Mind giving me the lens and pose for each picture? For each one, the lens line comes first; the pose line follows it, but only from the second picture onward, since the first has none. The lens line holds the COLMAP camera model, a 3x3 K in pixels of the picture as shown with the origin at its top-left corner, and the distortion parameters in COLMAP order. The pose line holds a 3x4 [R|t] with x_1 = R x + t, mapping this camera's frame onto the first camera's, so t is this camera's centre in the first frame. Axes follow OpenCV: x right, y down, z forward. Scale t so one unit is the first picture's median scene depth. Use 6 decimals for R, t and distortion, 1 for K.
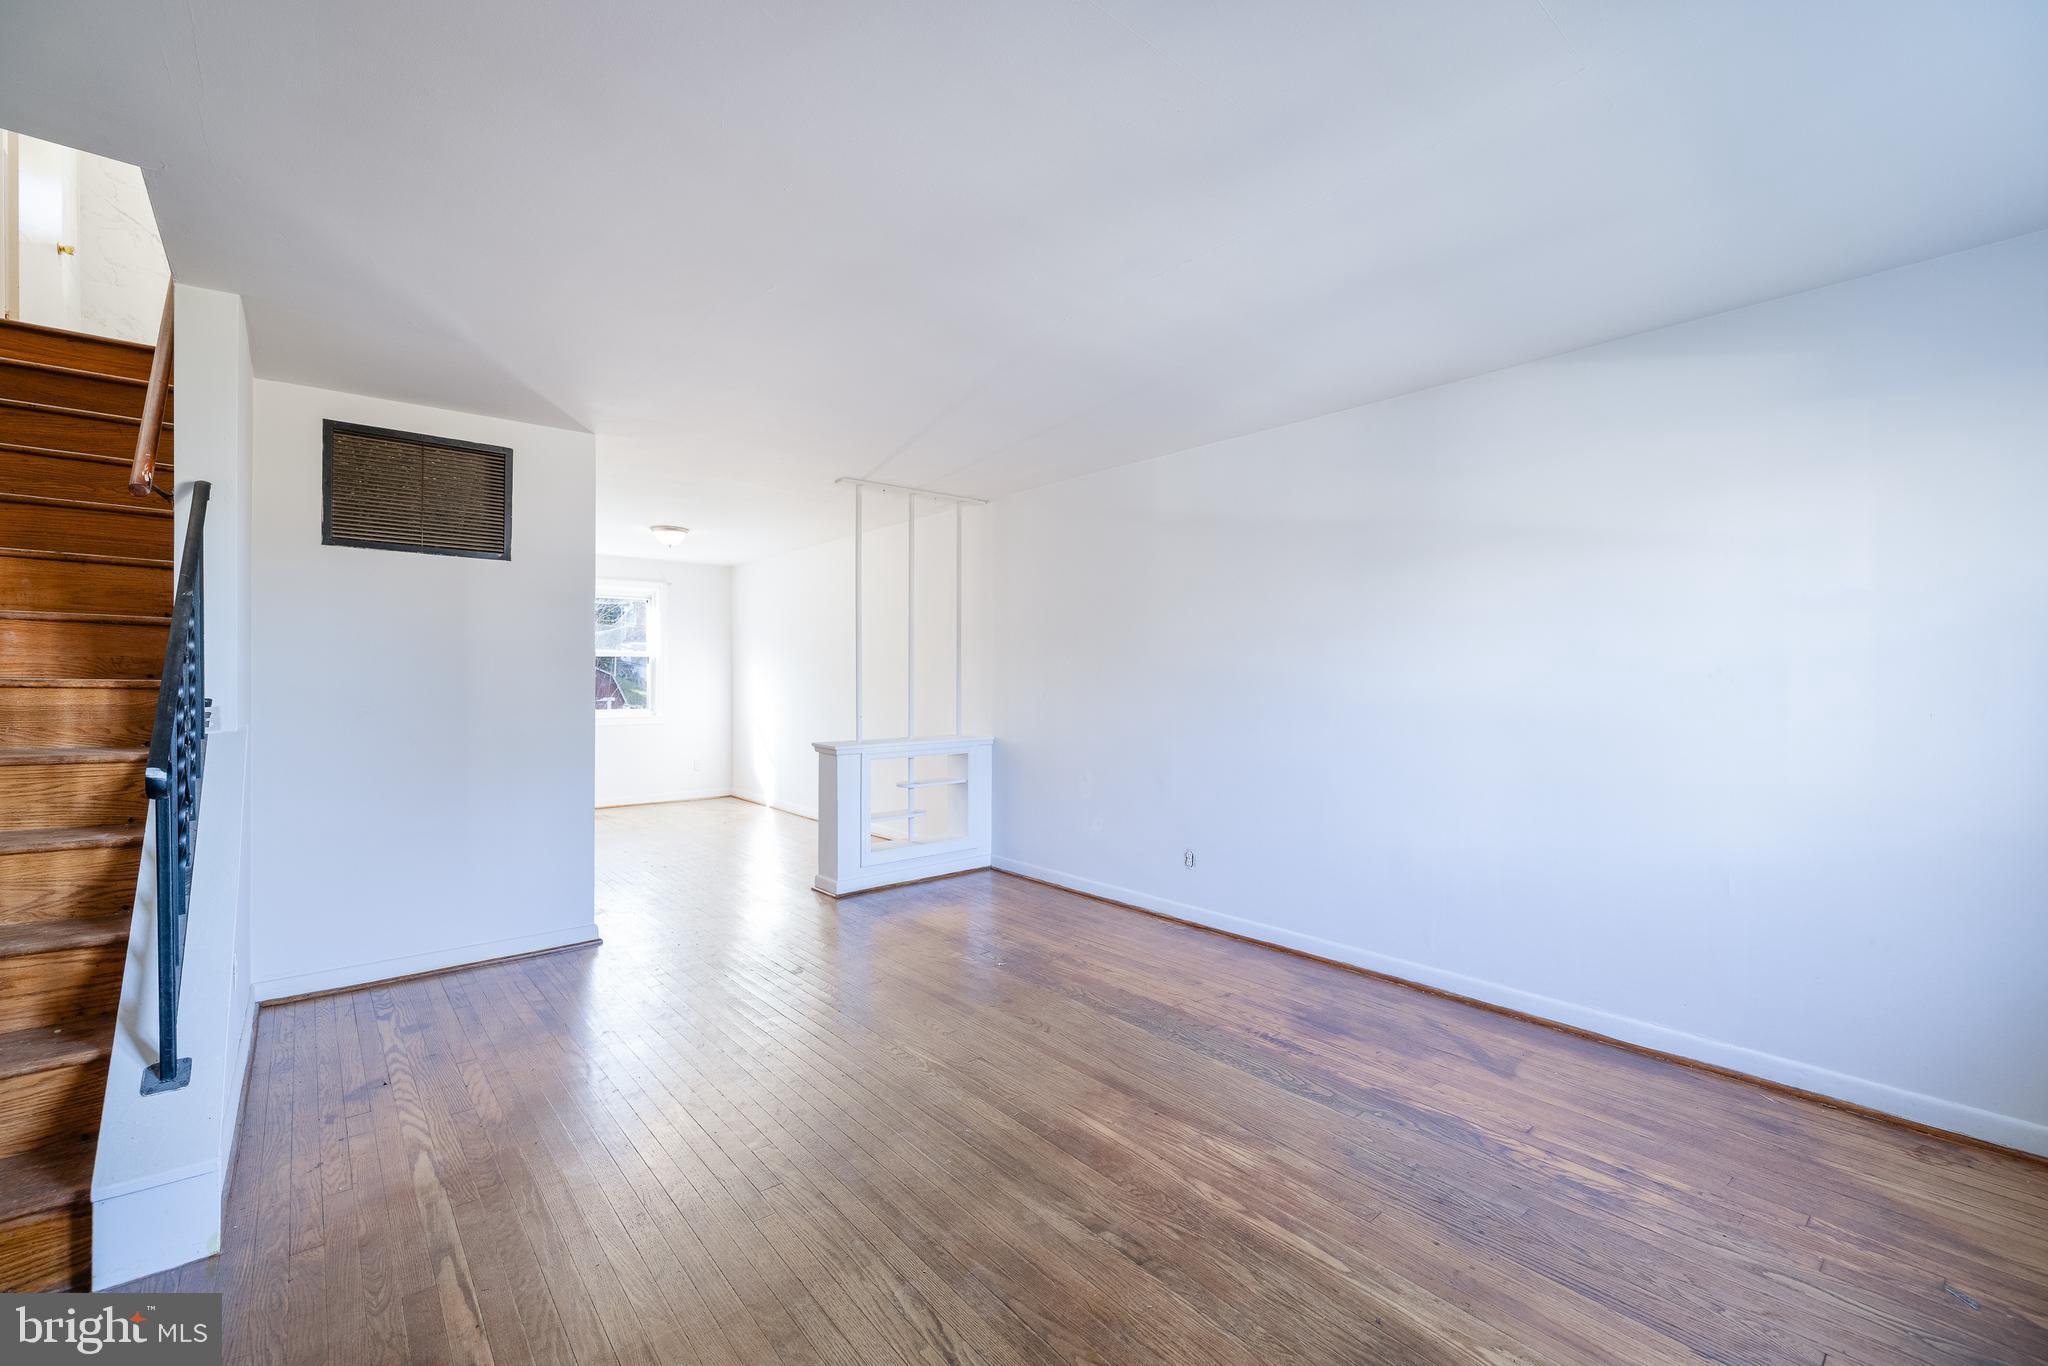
lens RADIAL K [[858.0, 0, 1018.7], [0, 858.0, 679.0], [0, 0, 1]] dist [0.002186, 0.000536]
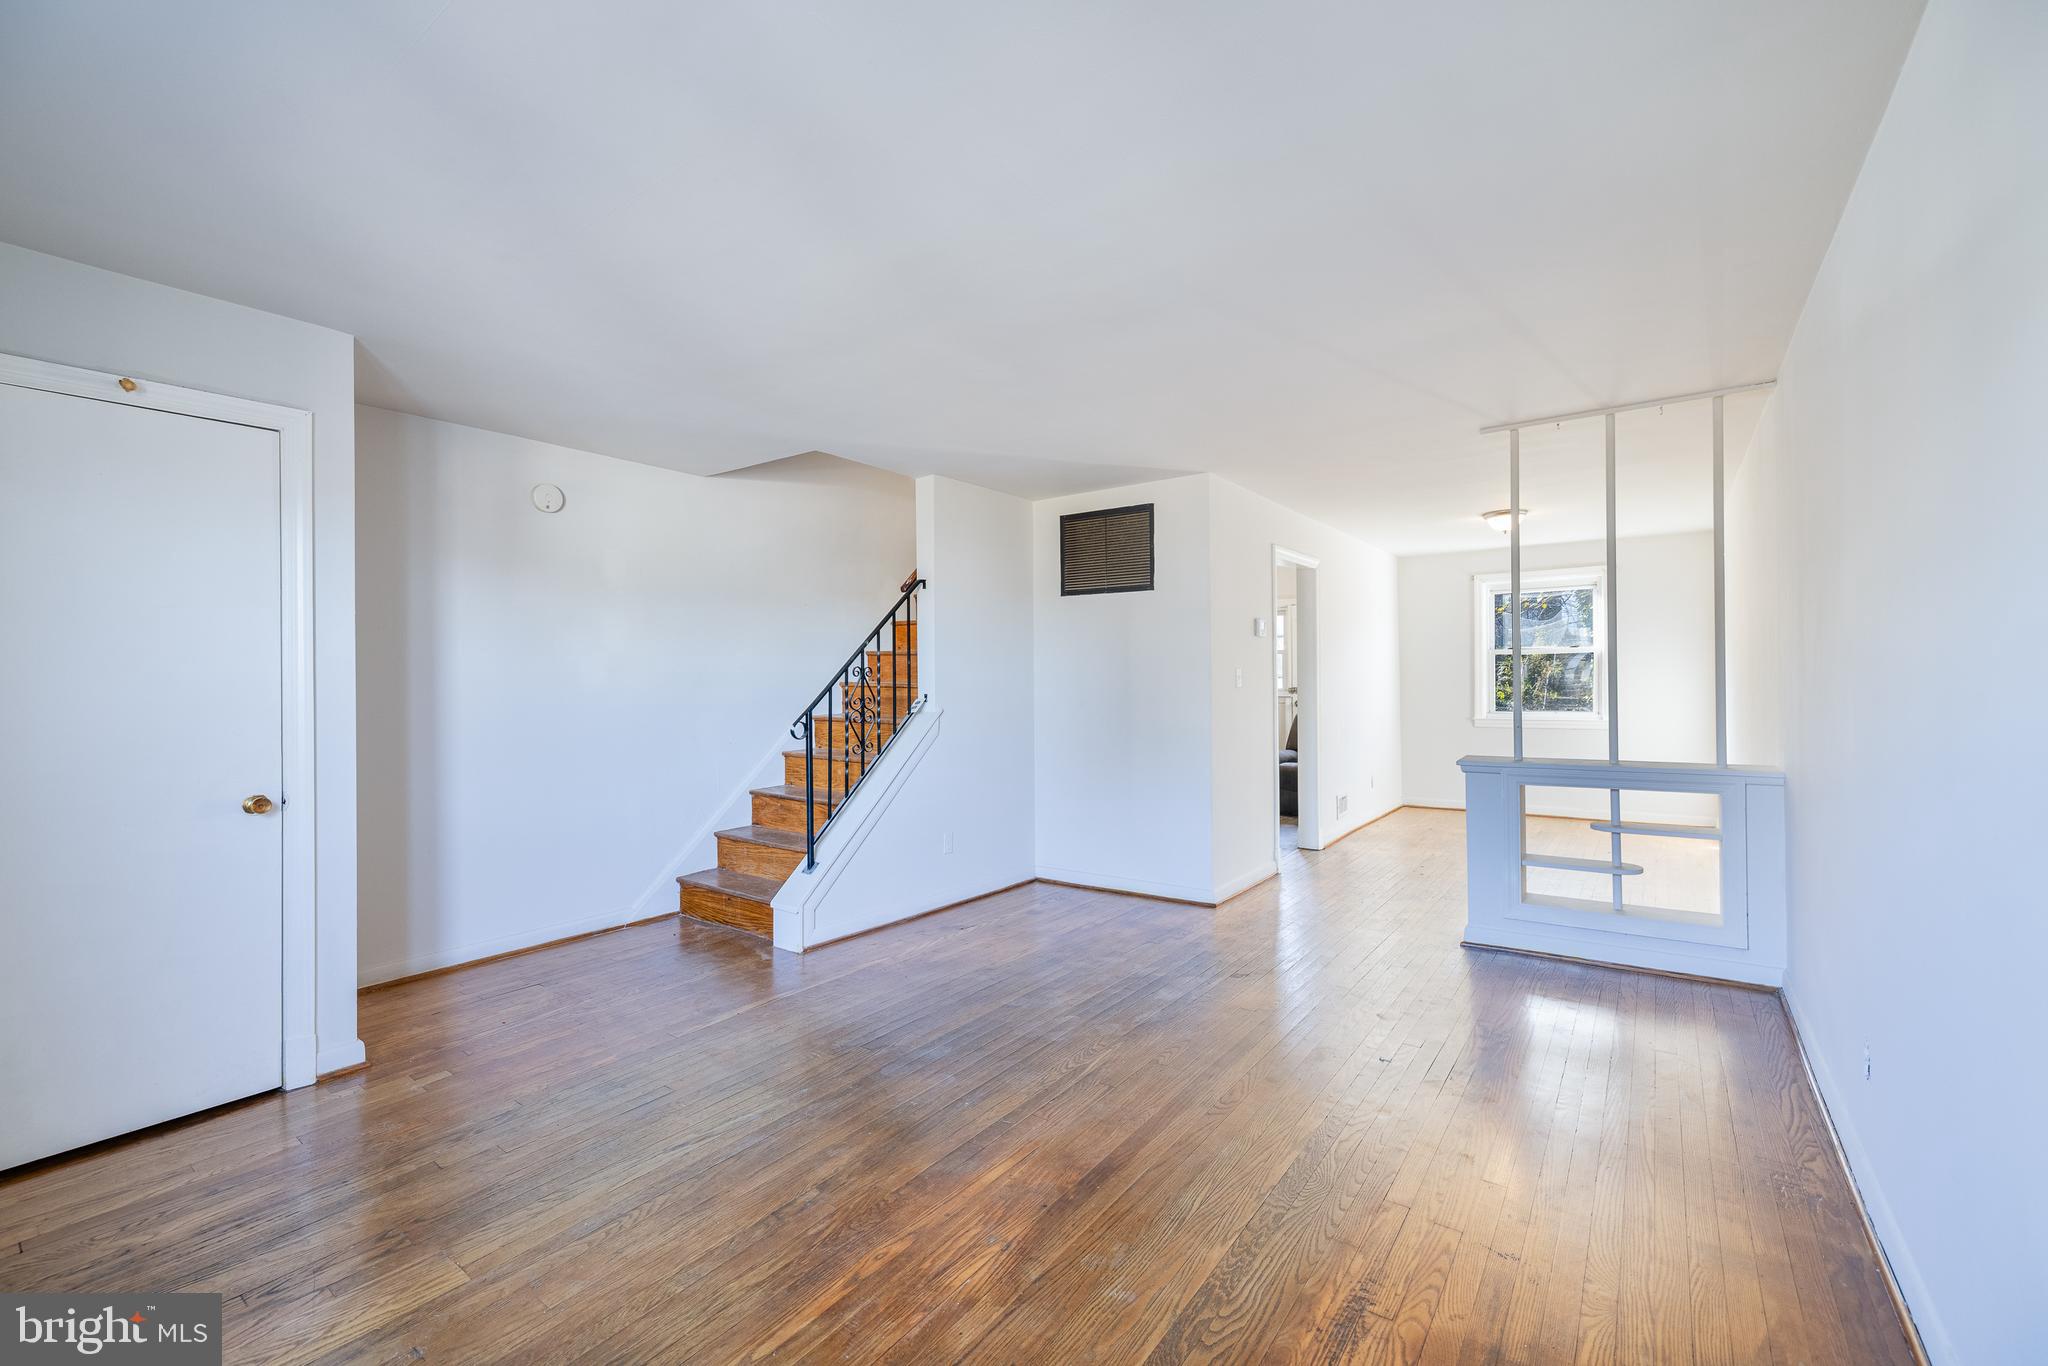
lens RADIAL K [[848.9, 0, 1017.0], [0, 848.9, 686.1], [0, 0, 1]] dist [0.002835, 0.000055]
pose [[0.240353, 0.001950, -0.970683, 0.672029], [0.009034, 0.999950, 0.004246, -0.000374], [0.970643, -0.009789, 0.240324, 0.551669]]
